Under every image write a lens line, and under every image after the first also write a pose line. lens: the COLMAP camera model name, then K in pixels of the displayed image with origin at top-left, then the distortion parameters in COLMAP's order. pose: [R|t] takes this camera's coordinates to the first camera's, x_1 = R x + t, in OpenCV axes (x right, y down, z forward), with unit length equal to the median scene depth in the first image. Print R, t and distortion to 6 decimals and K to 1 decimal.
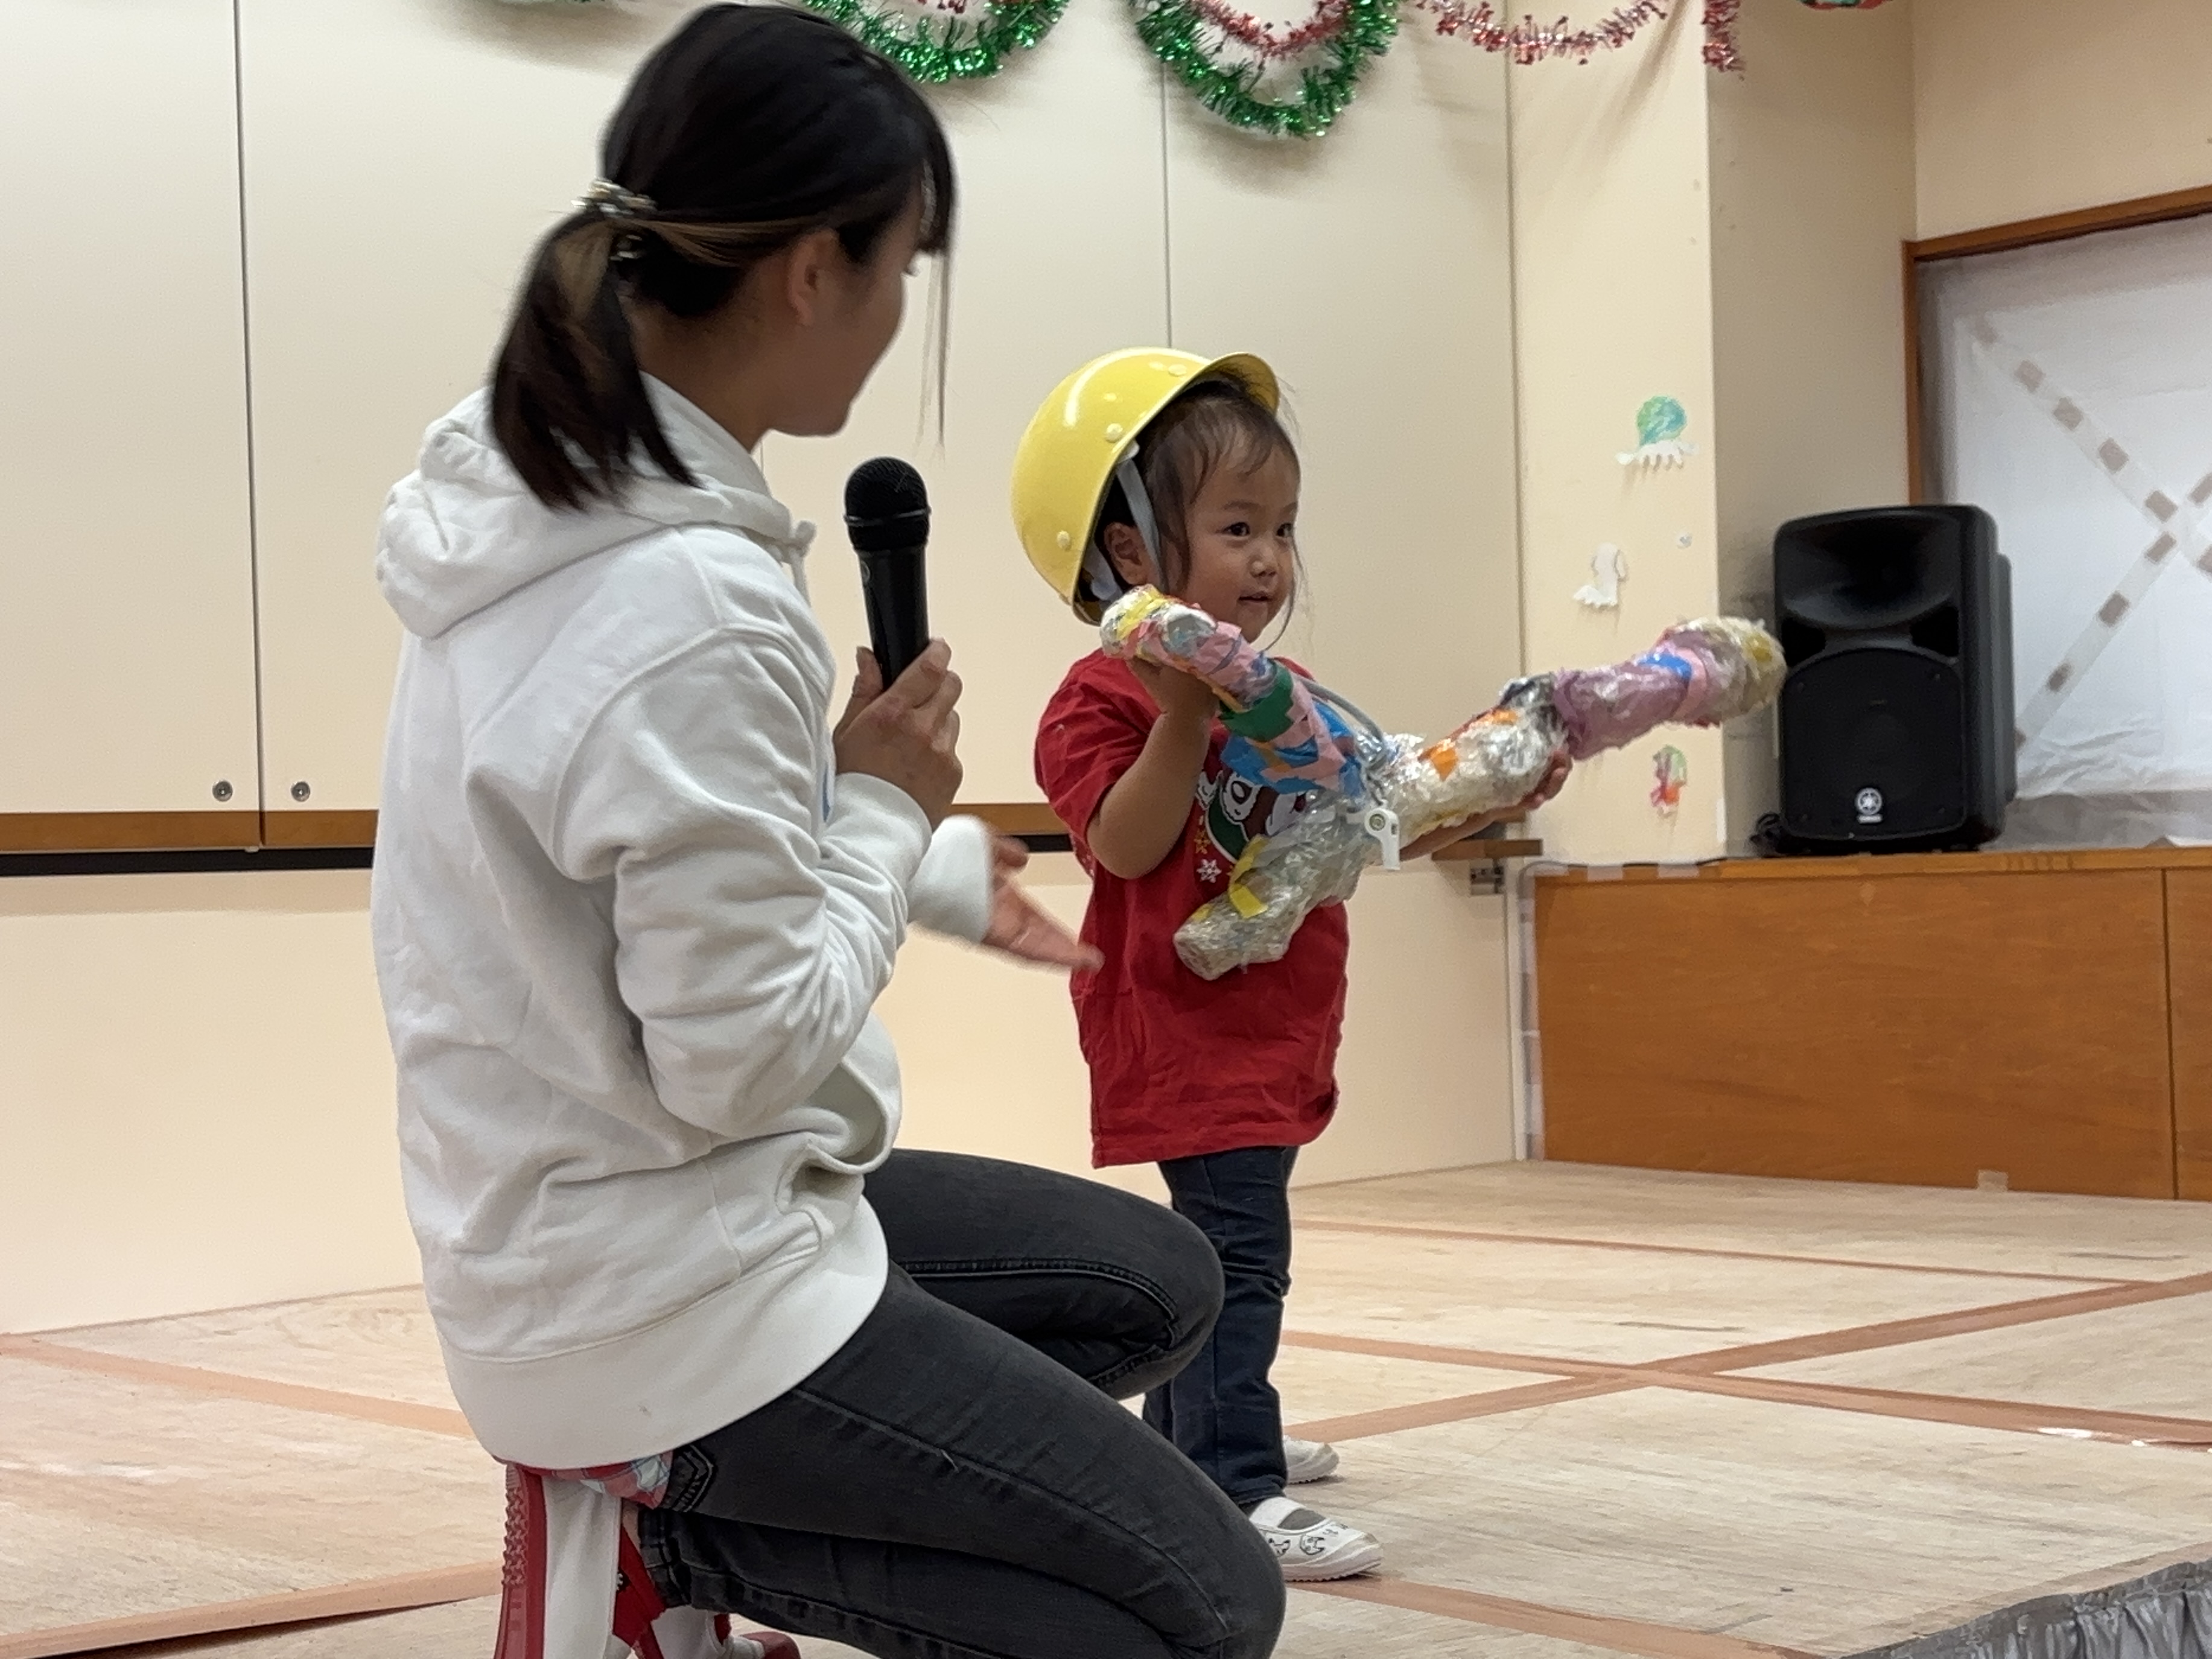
lens RADIAL K [[3589.8, 0, 1107.5], [0, 3589.8, 835.8], [0, 0, 1]] dist [0.133162, 0.000000]
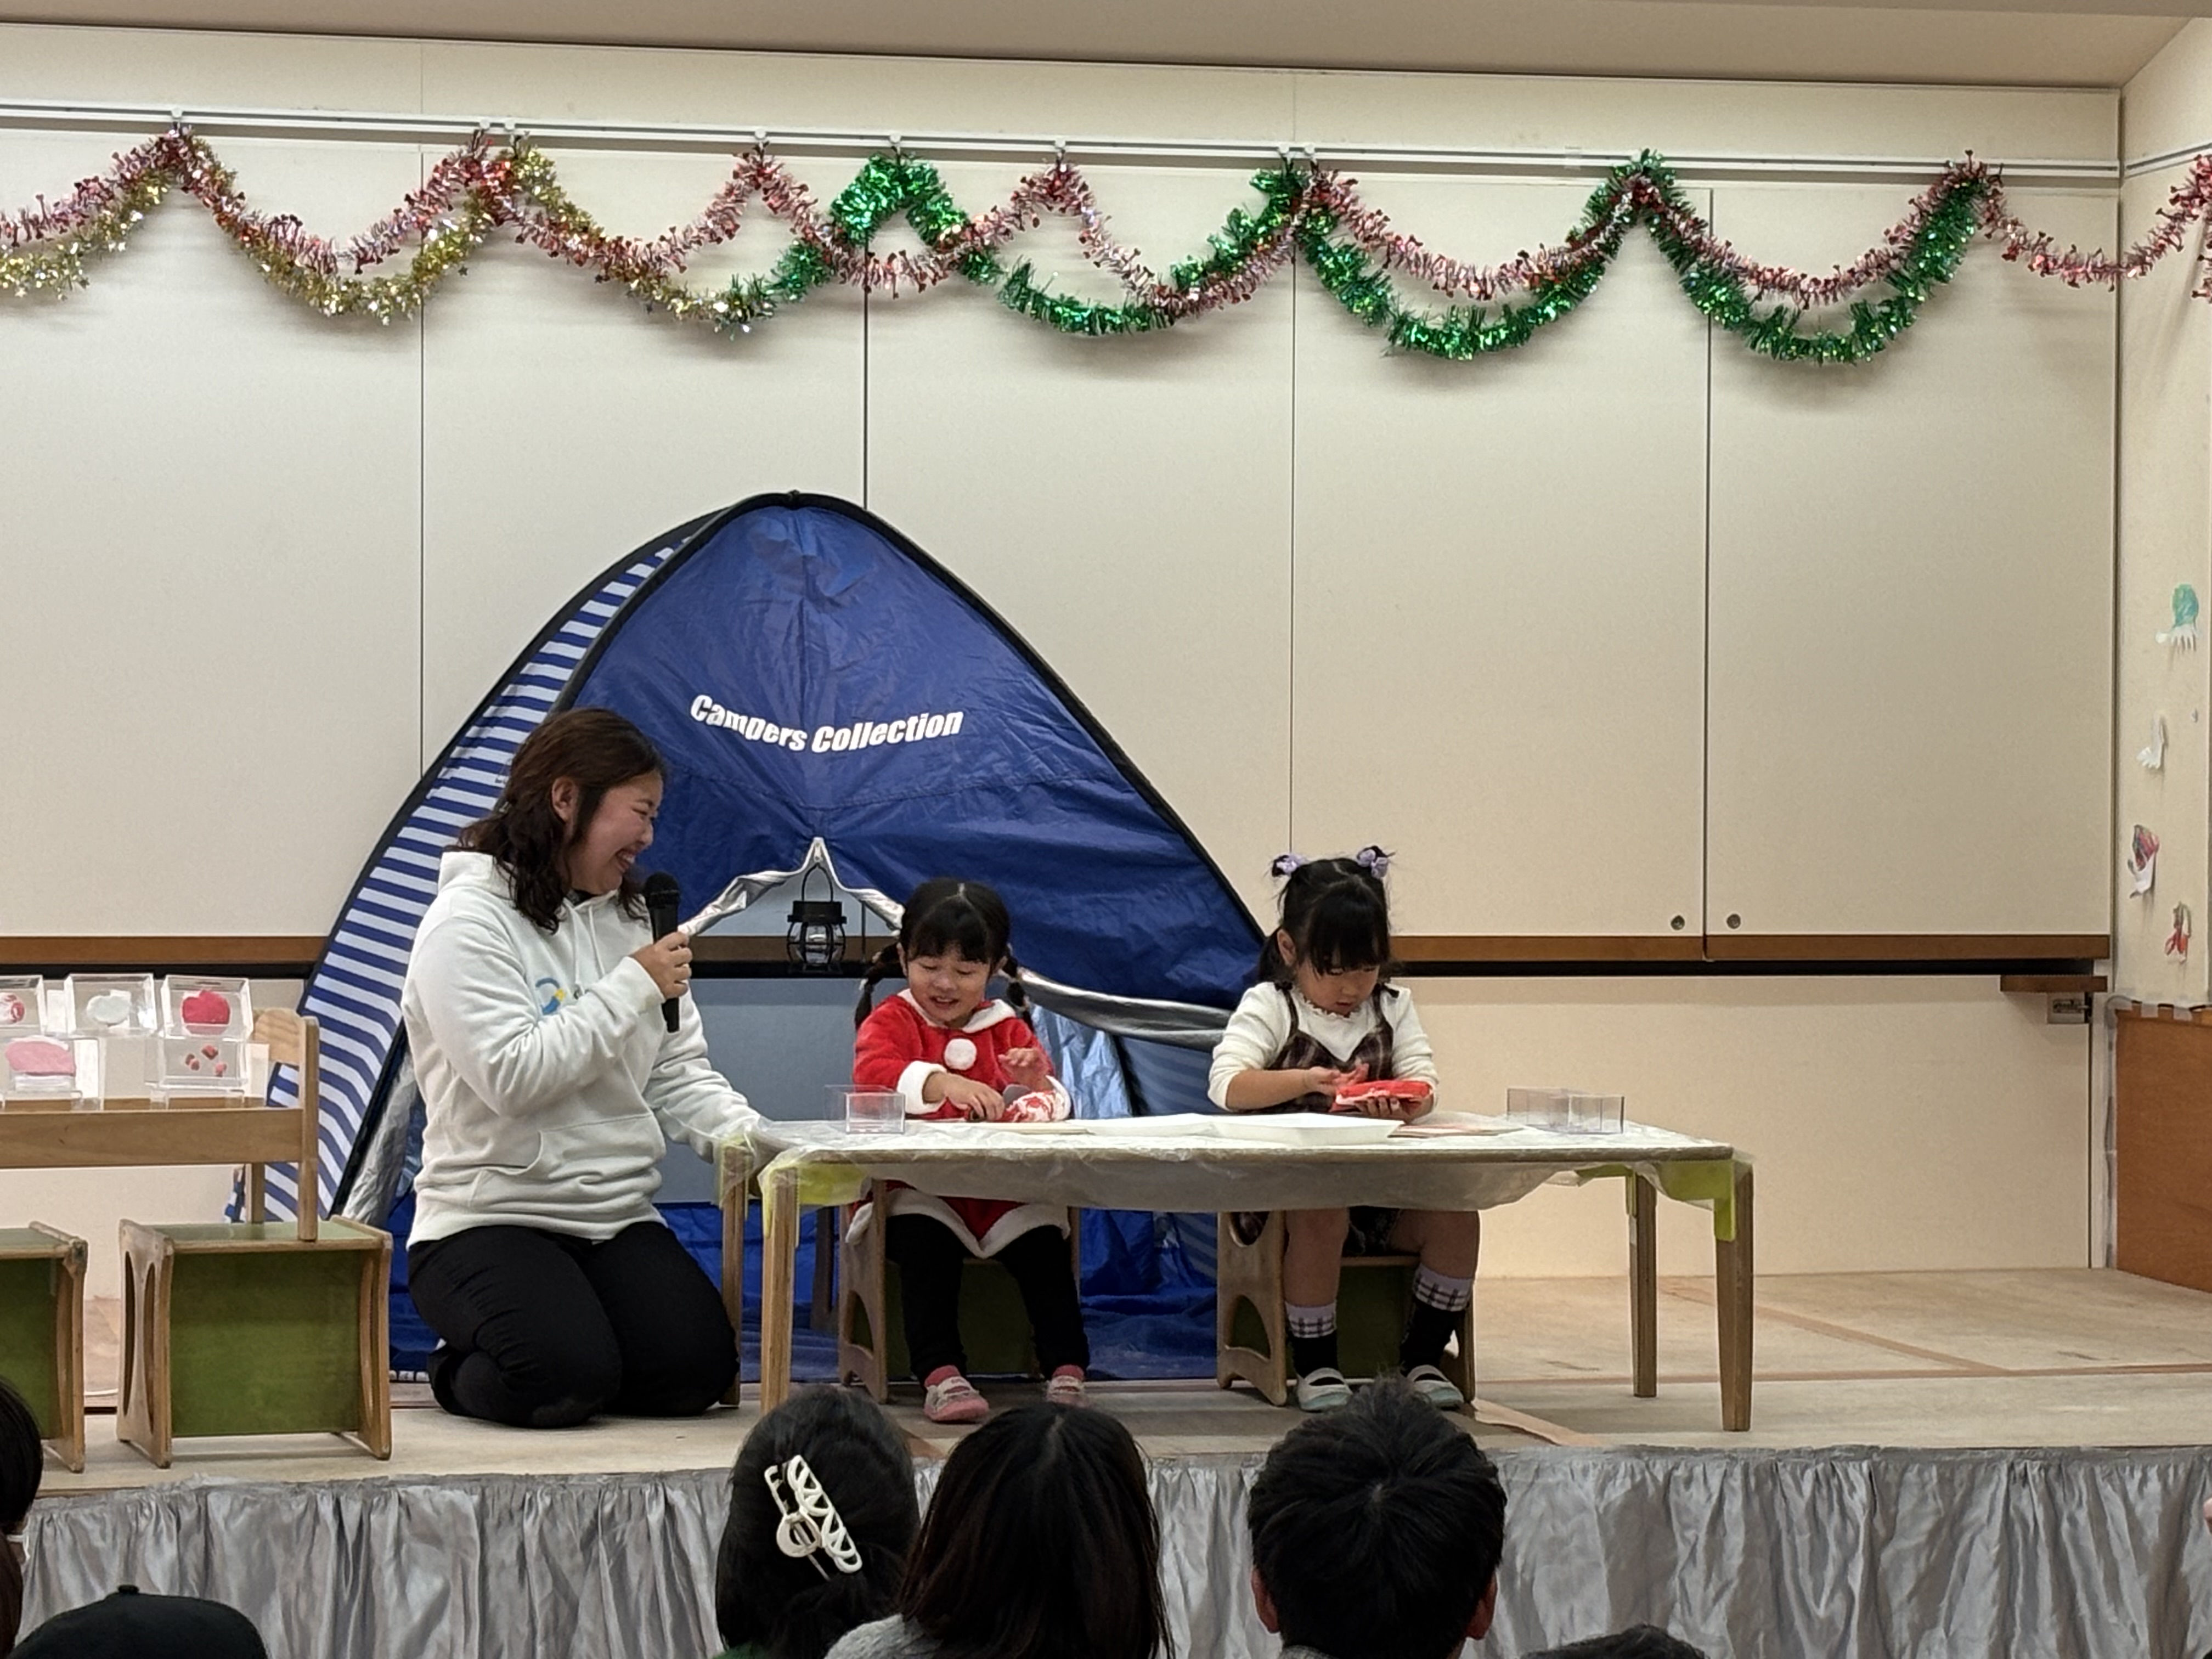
lens RADIAL K [[6006.0, 0, 1105.7], [0, 6006.0, 828.0], [0, 0, 1]] dist [0.149668, 0.000000]
pose [[0.889947, 0.036404, -0.454608, 0.704050], [-0.030825, 0.999331, 0.019681, -0.073317], [0.455021, -0.003501, 0.890474, -0.804751]]
